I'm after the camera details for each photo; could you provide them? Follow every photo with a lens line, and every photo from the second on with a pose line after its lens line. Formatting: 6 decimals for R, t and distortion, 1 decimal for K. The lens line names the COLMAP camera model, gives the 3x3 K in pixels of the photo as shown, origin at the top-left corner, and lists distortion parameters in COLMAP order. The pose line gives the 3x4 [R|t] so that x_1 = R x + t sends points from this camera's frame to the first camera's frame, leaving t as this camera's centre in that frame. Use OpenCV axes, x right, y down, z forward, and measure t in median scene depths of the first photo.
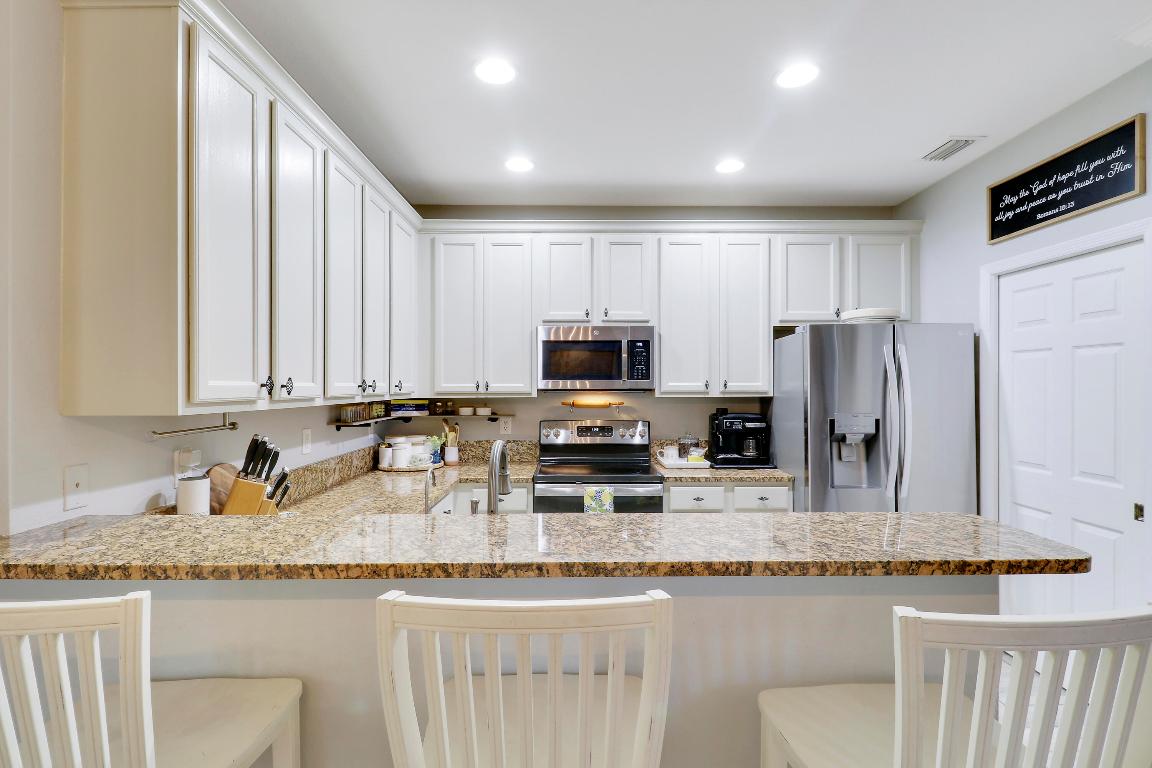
lens RADIAL K [[537.5, 0, 586.2], [0, 537.5, 381.2], [0, 0, 1]] dist [-0.000413, -0.000046]
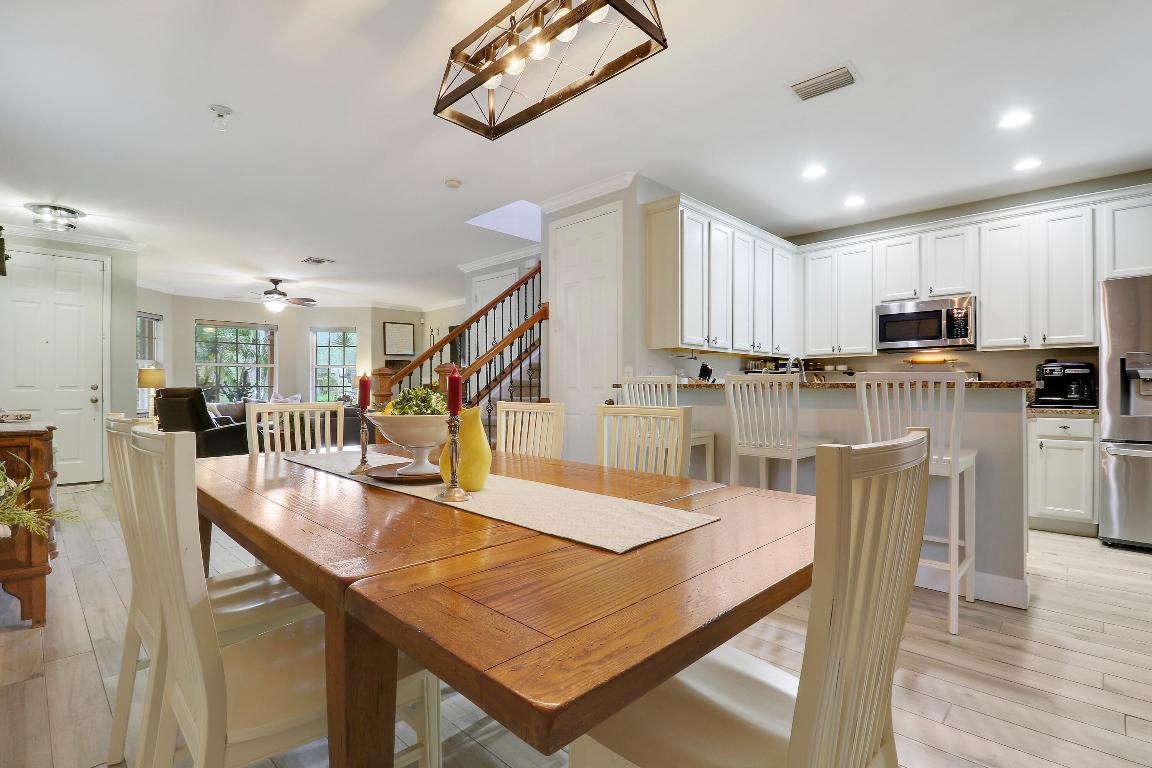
lens RADIAL K [[537.5, 0, 583.9], [0, 537.5, 385.5], [0, 0, 1]] dist [-0.000413, -0.000046]
pose [[0.703789, 0.002875, -0.710404, 0.387405], [0.001730, 0.999982, 0.005761, 0.103295], [0.710407, -0.005283, 0.703771, -0.579890]]
